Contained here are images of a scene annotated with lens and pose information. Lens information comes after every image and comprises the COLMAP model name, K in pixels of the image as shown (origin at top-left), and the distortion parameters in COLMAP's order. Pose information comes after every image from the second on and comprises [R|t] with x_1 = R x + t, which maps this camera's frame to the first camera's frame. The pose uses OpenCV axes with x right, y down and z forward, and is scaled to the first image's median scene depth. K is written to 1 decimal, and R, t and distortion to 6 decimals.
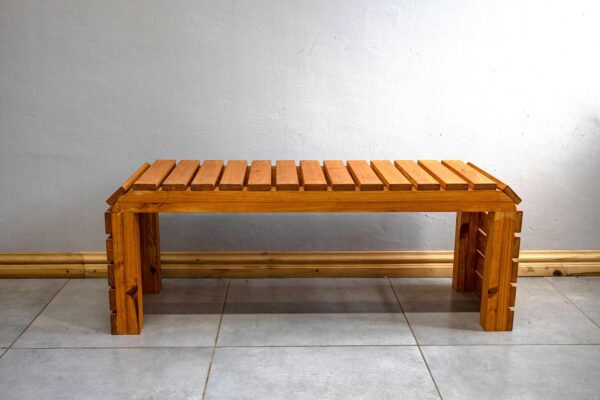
lens RADIAL K [[663.6, 0, 300.0], [0, 663.6, 200.0], [0, 0, 1]] dist [-0.020613, -0.018726]
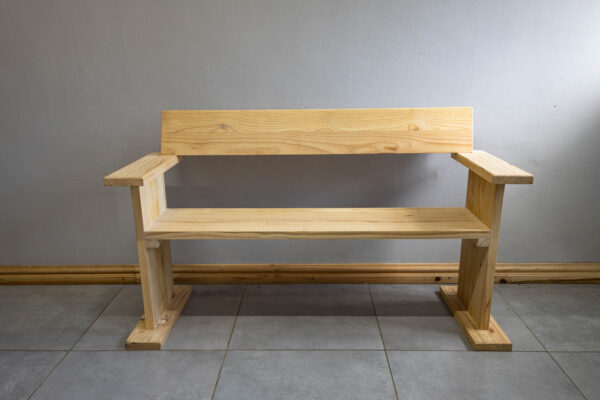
lens RADIAL K [[492.6, 0, 300.0], [0, 492.6, 200.0], [0, 0, 1]] dist [0.016774, 0.002331]
pose [[0.998780, -0.003631, -0.049240, 0.062680], [0.005347, 0.999381, 0.034767, -0.103772], [0.049083, -0.034988, 0.998182, 0.053572]]
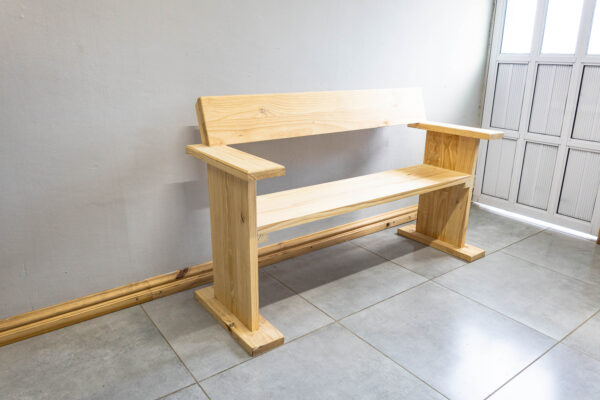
lens RADIAL K [[443.8, 0, 300.0], [0, 443.8, 200.0], [0, 0, 1]] dist [-0.026677, -0.001774]
pose [[0.815175, -0.171166, 0.553346, -0.651950], [0.123745, 0.984747, 0.122314, -0.146427], [-0.565841, -0.031233, 0.823922, 0.293737]]
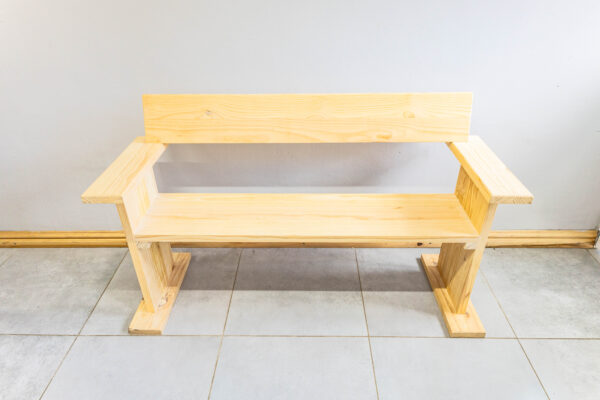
lens RADIAL K [[409.3, 0, 300.0], [0, 409.3, 200.0], [0, 0, 1]] dist [0.006553, 0.002249]
pose [[0.999048, 0.008719, -0.042746, 0.069549], [0.005179, 0.949197, 0.314641, -0.322599], [0.043318, -0.314563, 0.948248, 0.272933]]
